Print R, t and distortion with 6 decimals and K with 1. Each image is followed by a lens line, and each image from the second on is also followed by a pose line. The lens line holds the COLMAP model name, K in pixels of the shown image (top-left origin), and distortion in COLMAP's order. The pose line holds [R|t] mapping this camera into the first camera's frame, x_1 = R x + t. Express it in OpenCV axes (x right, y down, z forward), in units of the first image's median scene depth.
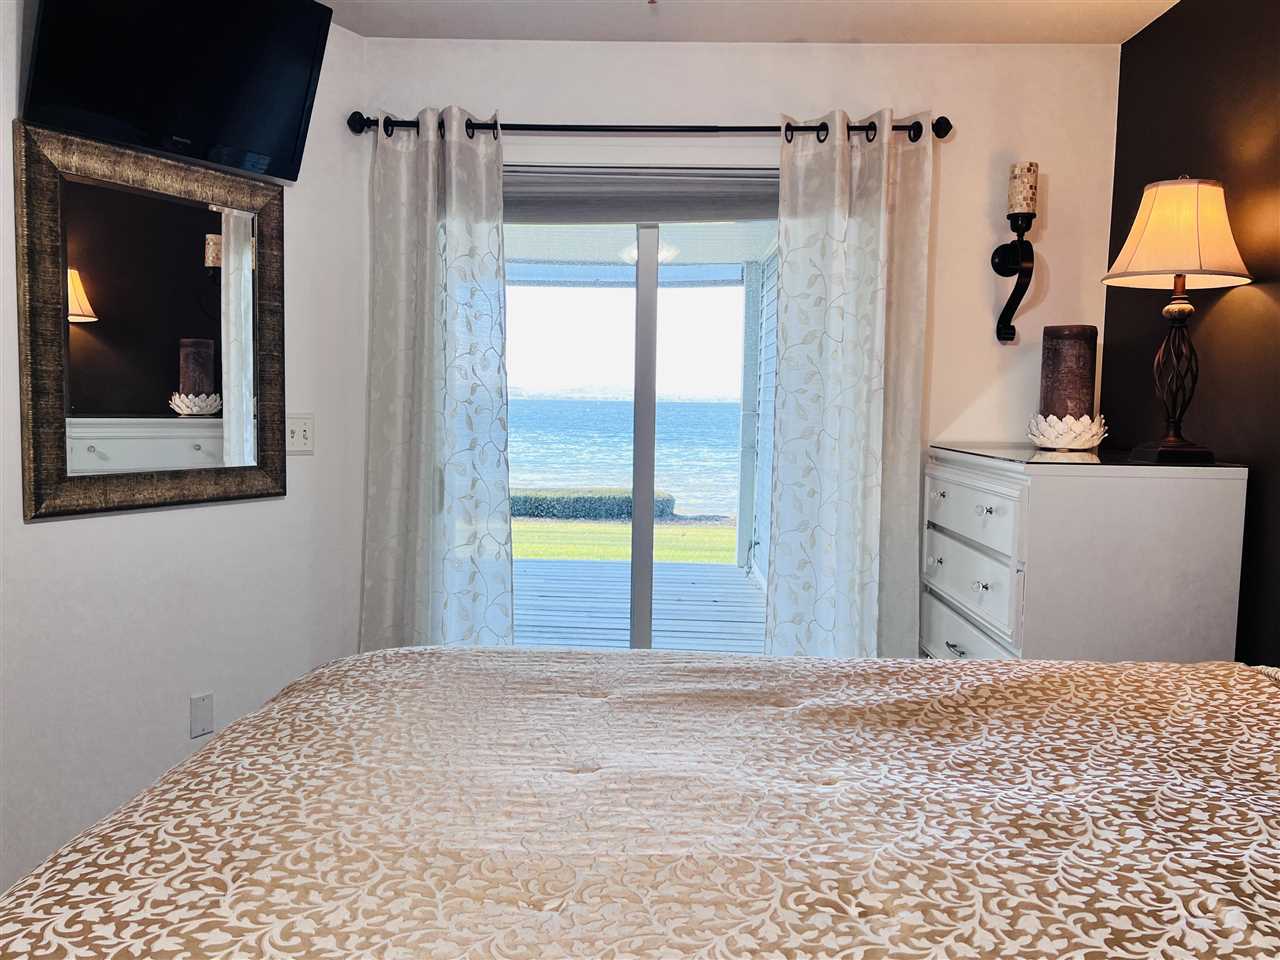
lens RADIAL K [[1003.1, 0, 640.0], [0, 1003.1, 480.0], [0, 0, 1]] dist [0.085116, -0.089684]
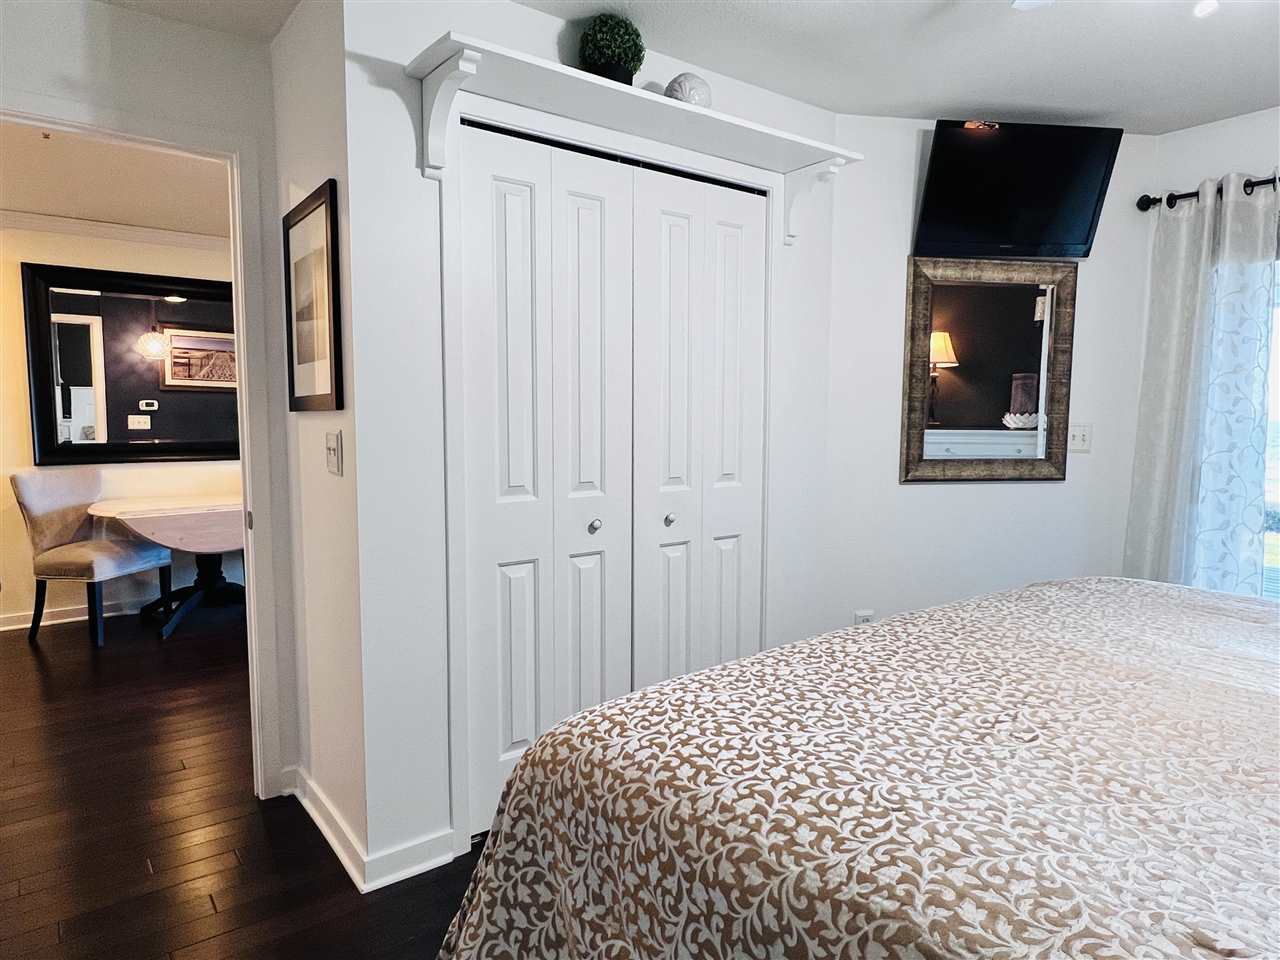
lens RADIAL K [[794.2, 0, 640.0], [0, 794.2, 480.0], [0, 0, 1]] dist [0.006104, -0.001902]
pose [[0.637511, 0.049175, -0.768870, 0.124779], [-0.054649, 0.998334, 0.018539, 0.025907], [0.768501, 0.030199, 0.639136, -0.164987]]
